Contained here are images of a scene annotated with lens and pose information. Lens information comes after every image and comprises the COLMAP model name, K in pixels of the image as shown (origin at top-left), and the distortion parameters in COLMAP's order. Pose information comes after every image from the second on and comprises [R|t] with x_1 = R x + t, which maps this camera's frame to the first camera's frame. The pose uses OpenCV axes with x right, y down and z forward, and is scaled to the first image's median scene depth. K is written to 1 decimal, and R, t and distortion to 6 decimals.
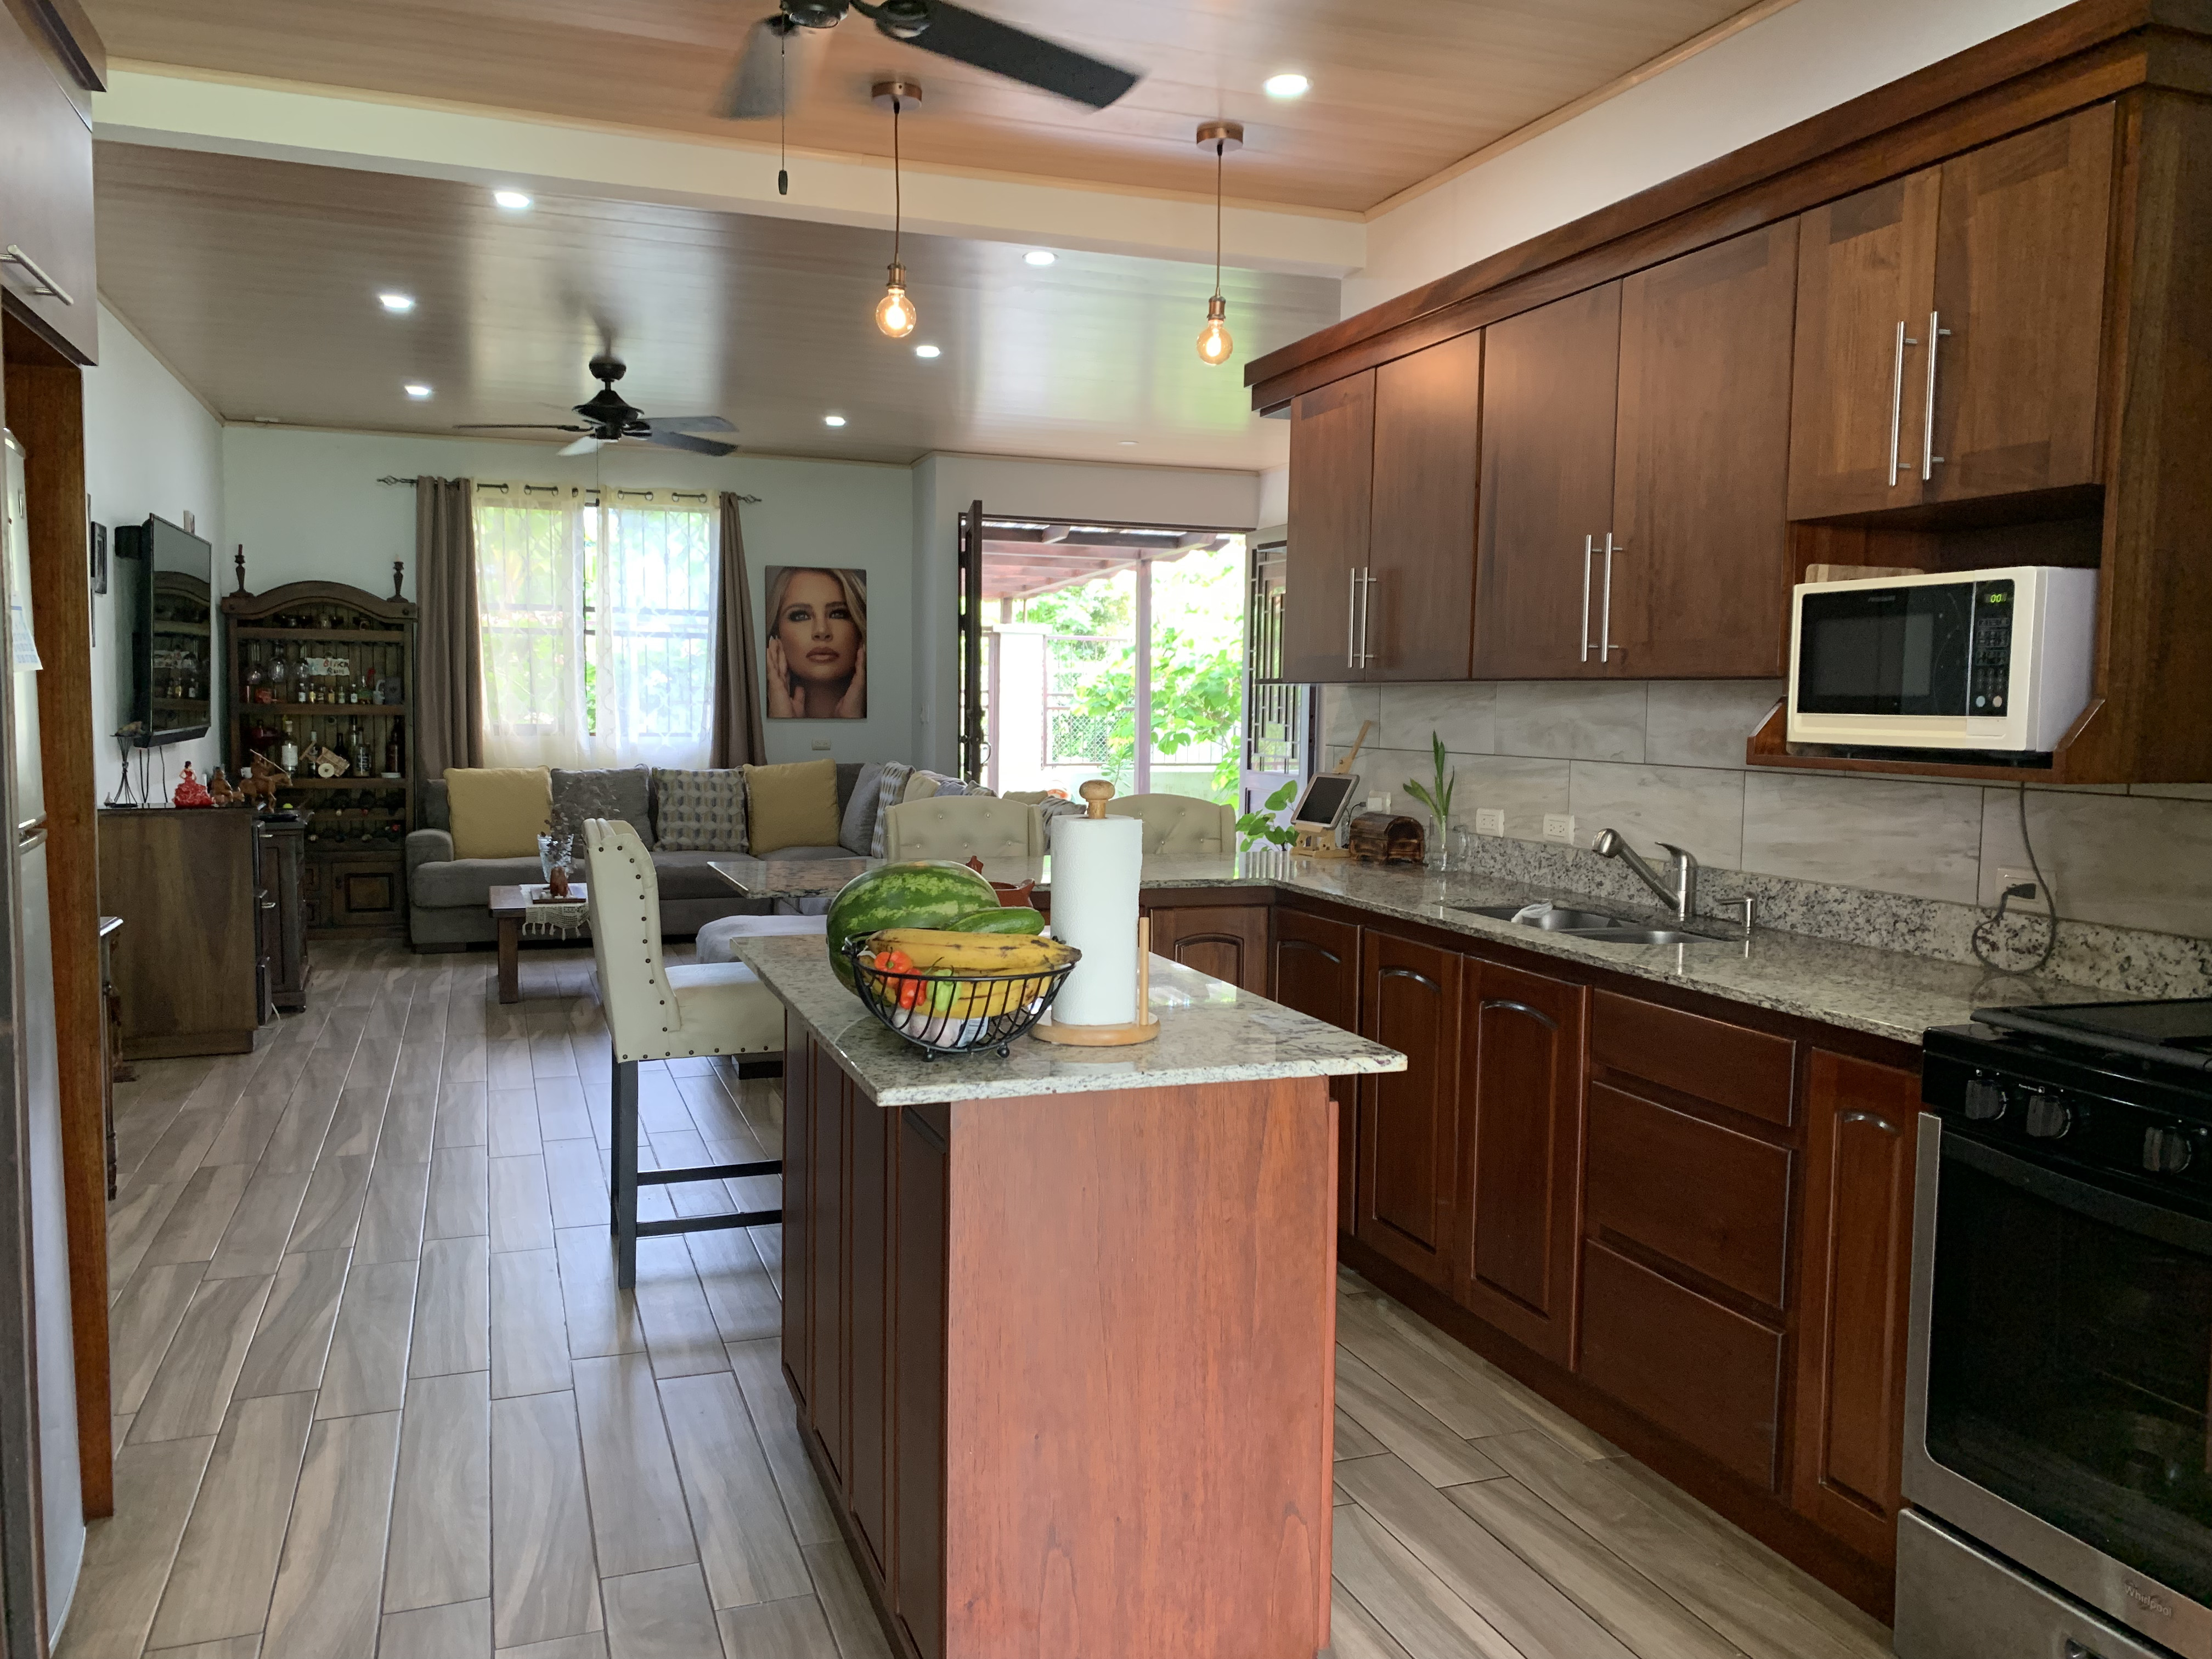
lens RADIAL K [[1657.3, 0, 1106.0], [0, 1657.3, 829.5], [0, 0, 1]] dist [0.011941, -0.123140]
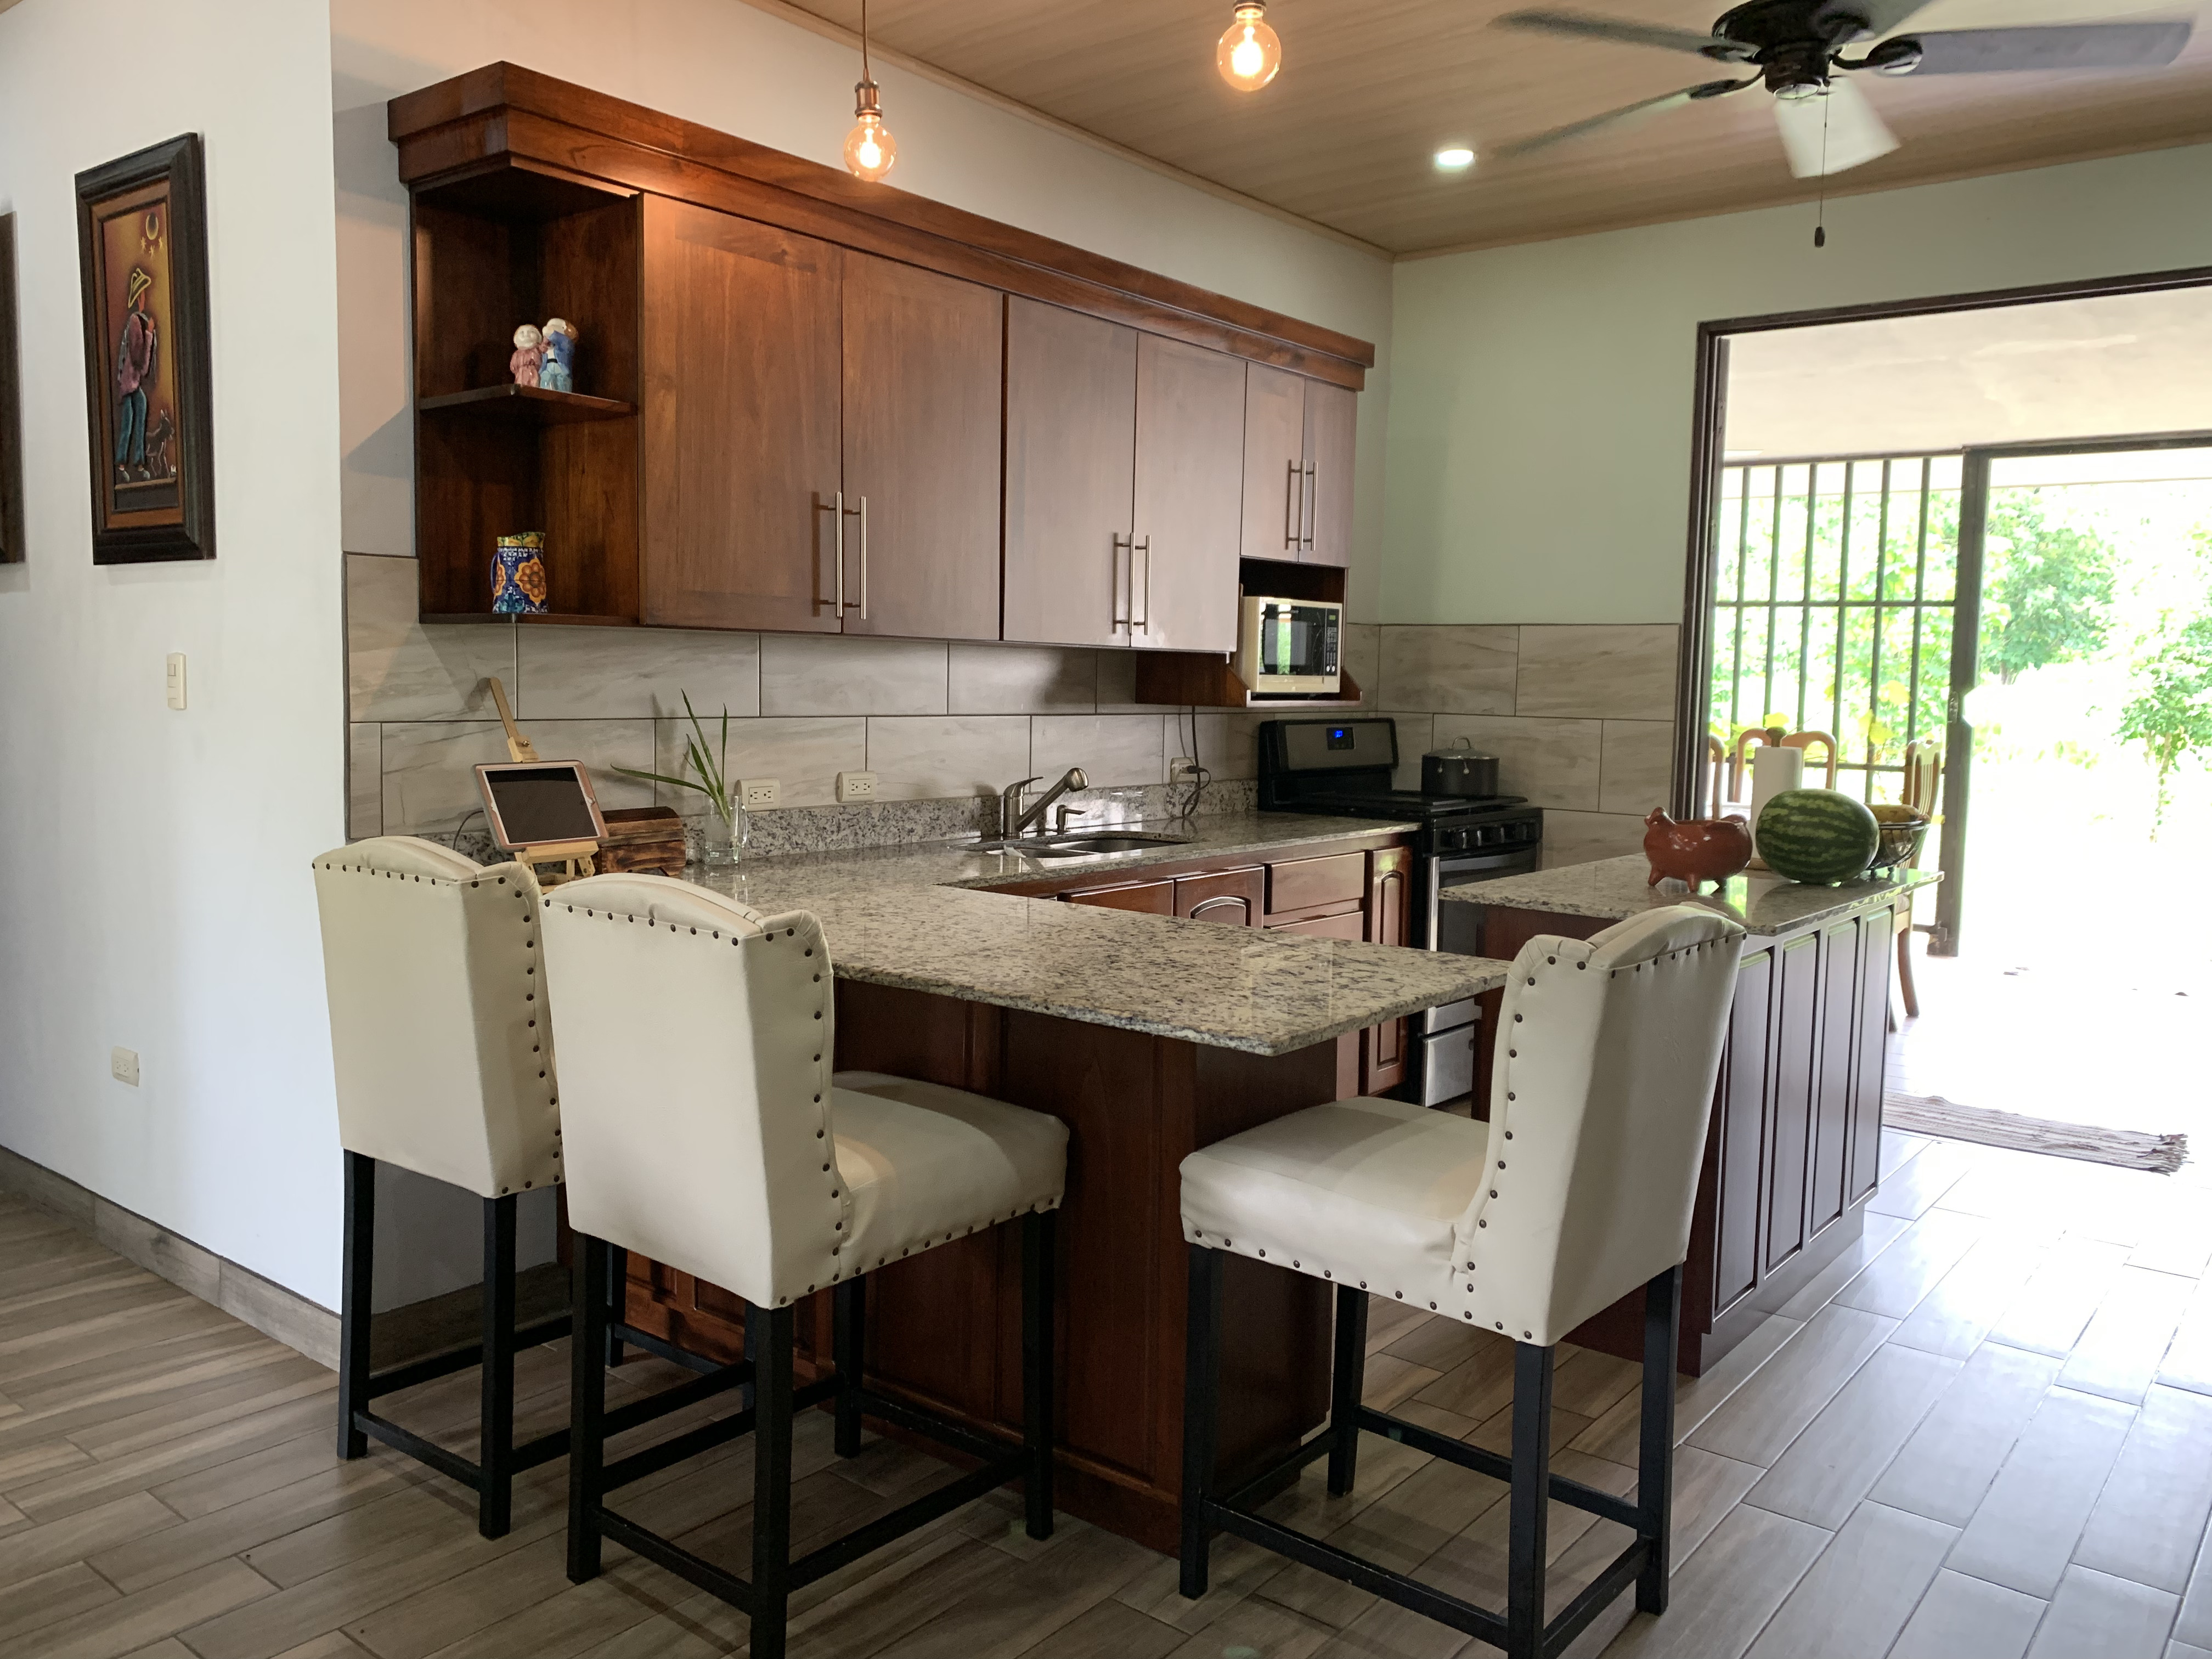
lens RADIAL K [[1697.8, 0, 1104.8], [0, 1697.8, 814.6], [0, 0, 1]] dist [0.019124, -0.013533]
pose [[-0.518345, -0.099575, 0.849355, -0.299879], [0.036375, 0.989732, 0.138231, -0.053824], [-0.854398, 0.102546, -0.509400, 0.629942]]
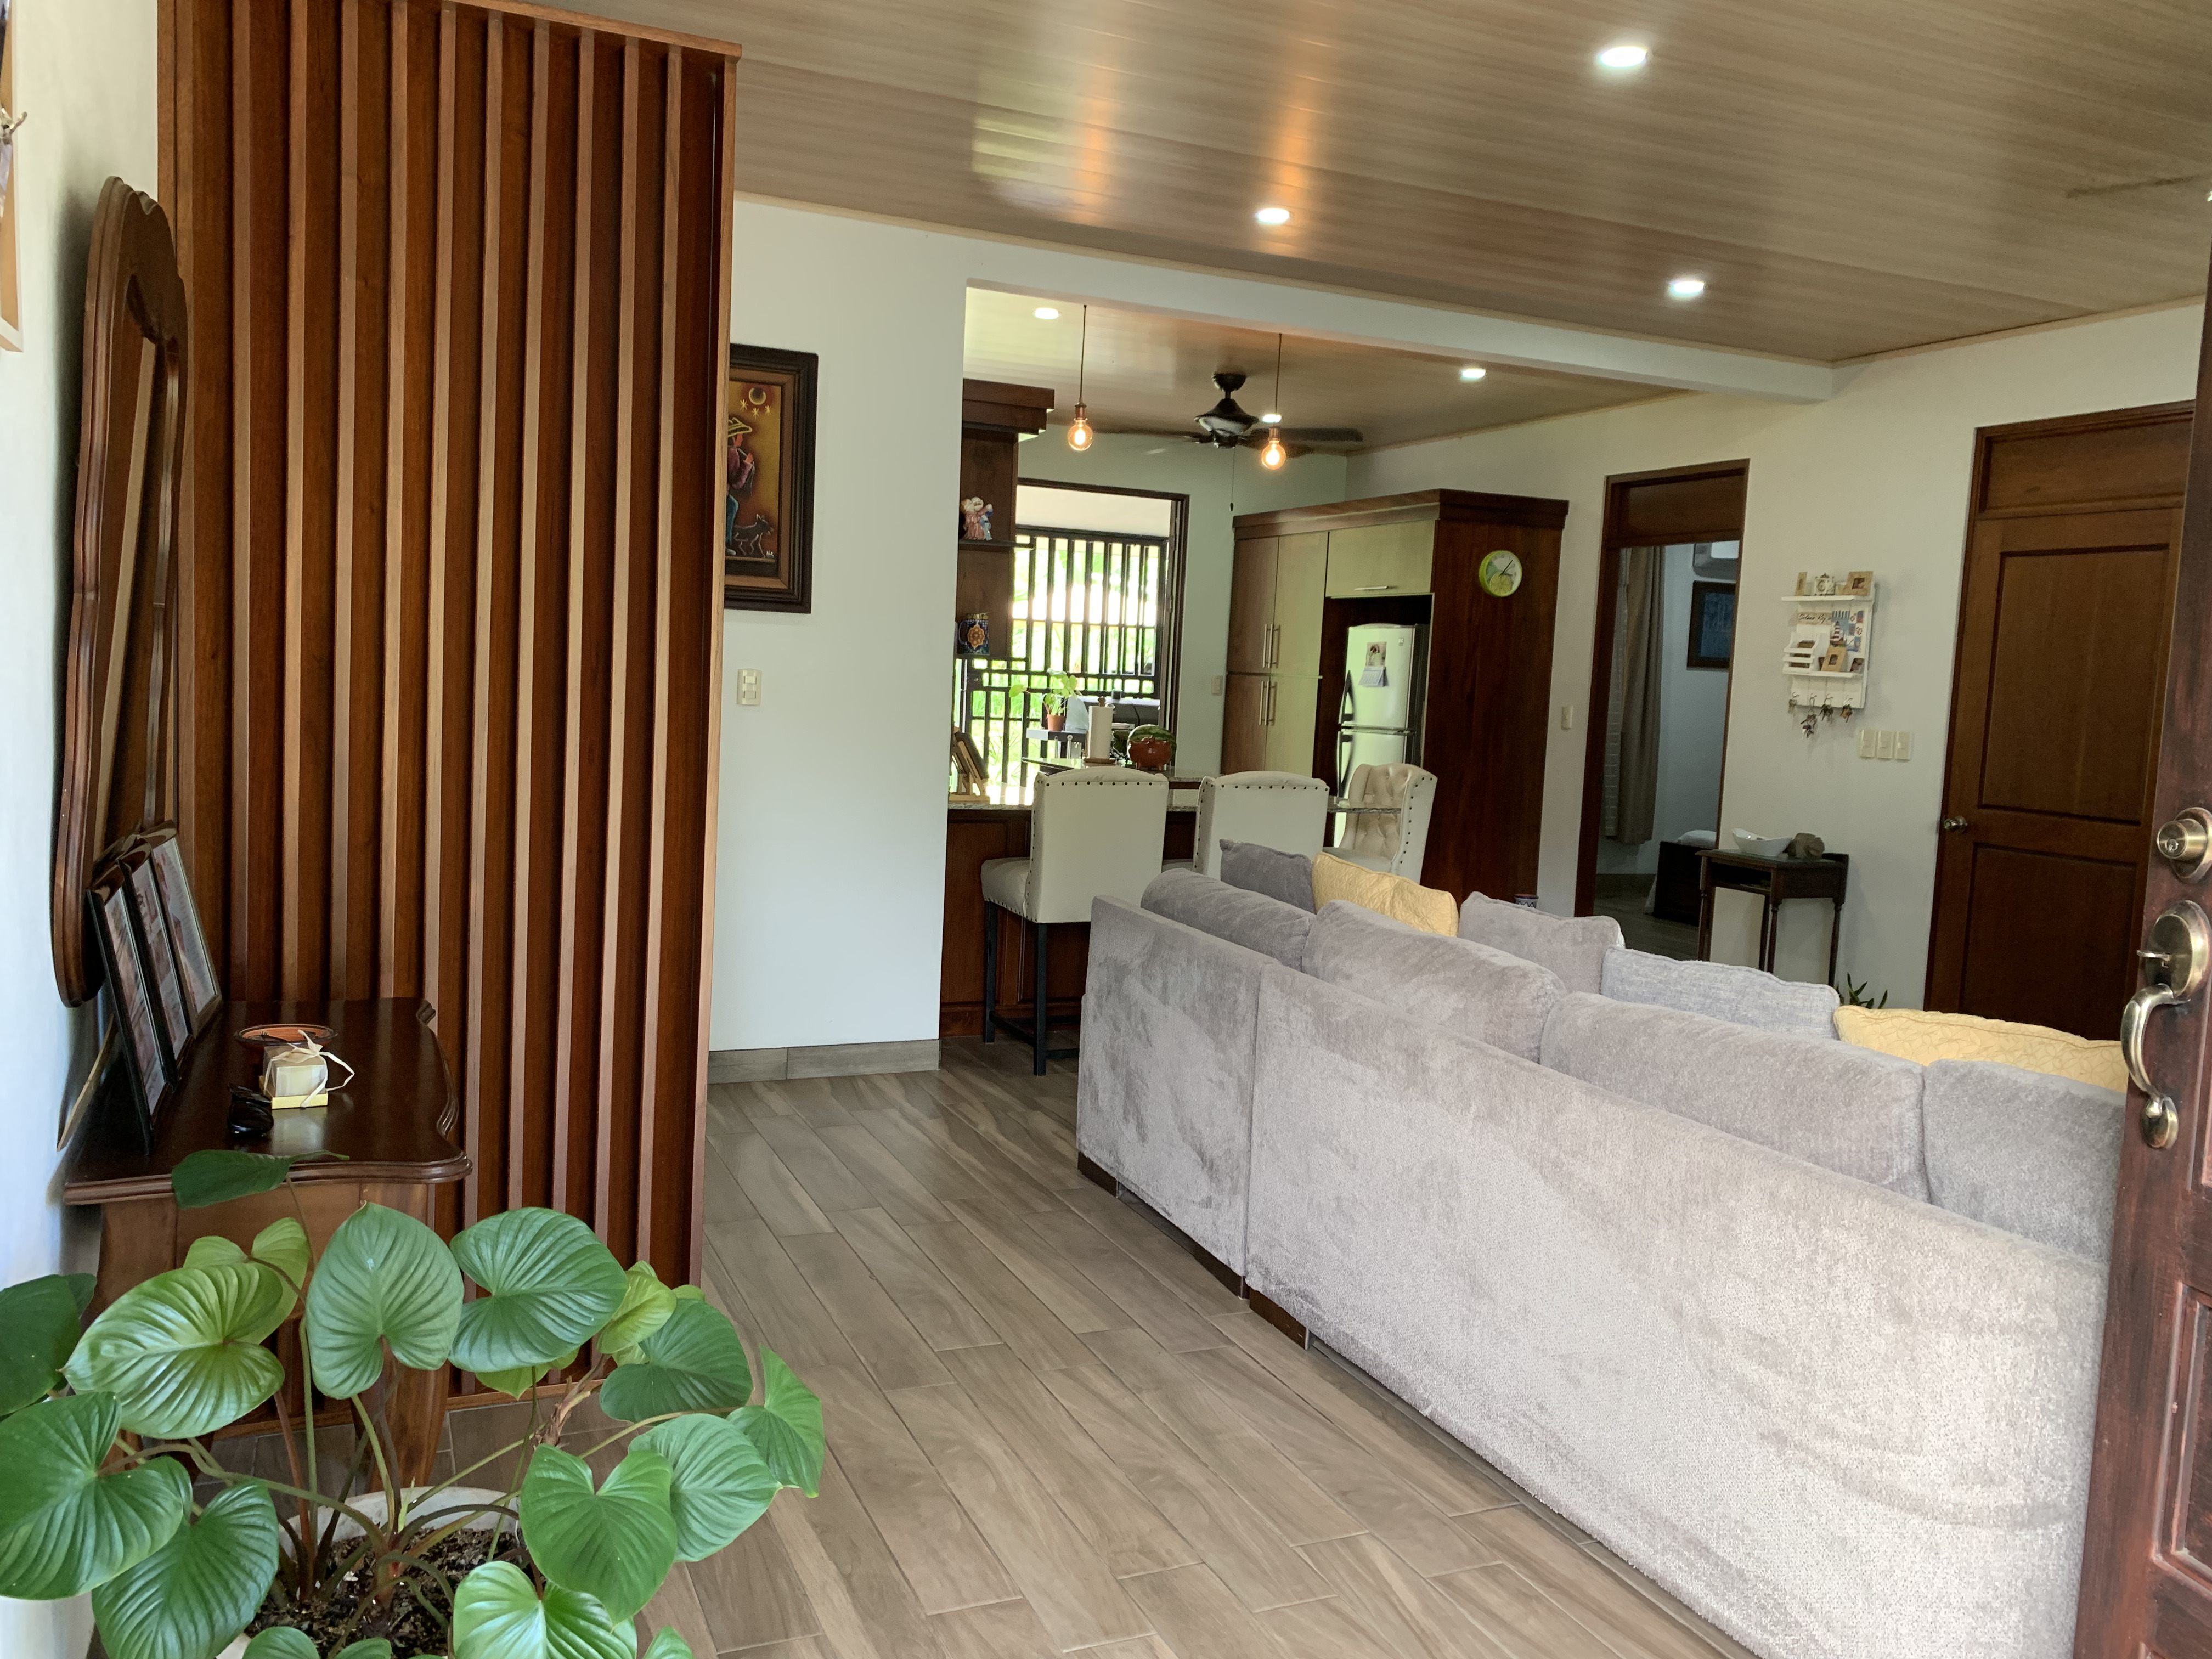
lens RADIAL K [[1690.5, 0, 1067.9], [0, 1690.5, 837.4], [0, 0, 1]] dist [0.000381, -0.004617]
pose [[-0.996455, -0.060195, -0.058765, 0.066578], [-0.069929, 0.981017, 0.180874, -0.102380], [0.046762, 0.184343, -0.981749, 1.219341]]
